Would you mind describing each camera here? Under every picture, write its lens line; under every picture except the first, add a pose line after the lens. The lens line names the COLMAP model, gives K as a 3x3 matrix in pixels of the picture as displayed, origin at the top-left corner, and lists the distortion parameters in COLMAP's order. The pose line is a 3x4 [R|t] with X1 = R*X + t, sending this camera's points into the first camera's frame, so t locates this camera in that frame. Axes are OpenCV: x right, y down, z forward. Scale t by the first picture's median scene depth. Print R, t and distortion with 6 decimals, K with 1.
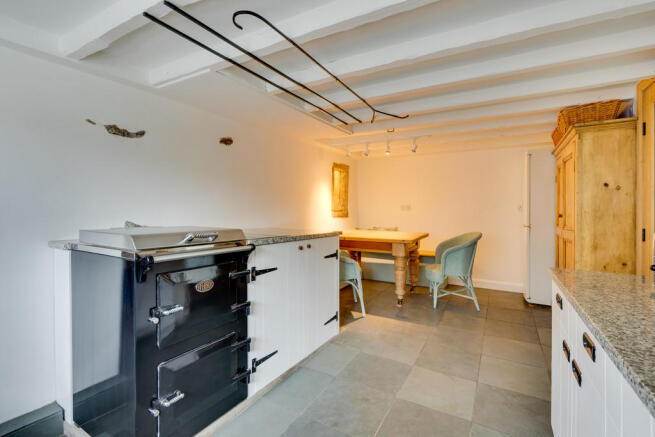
lens RADIAL K [[294.8, 0, 331.2], [0, 294.8, 212.0], [0, 0, 1]] dist [0.005118, -0.000277]
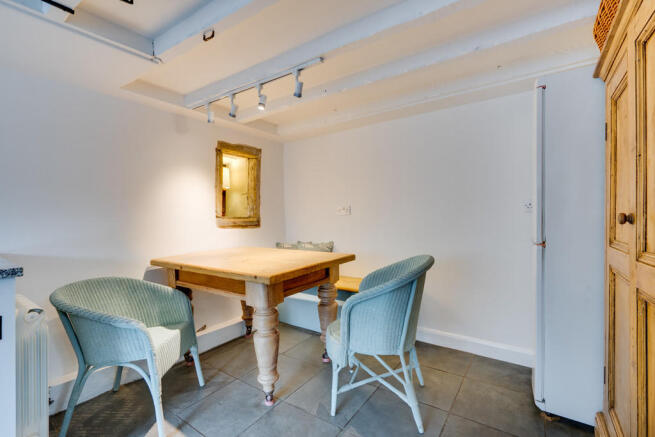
lens RADIAL K [[294.8, 0, 325.2], [0, 294.8, 222.8], [0, 0, 1]] dist [0.005118, -0.000277]
pose [[0.995242, -0.018012, -0.095755, 0.373709], [0.019060, 0.999768, 0.010047, 0.006568], [0.095552, -0.011824, 0.995354, 0.502702]]
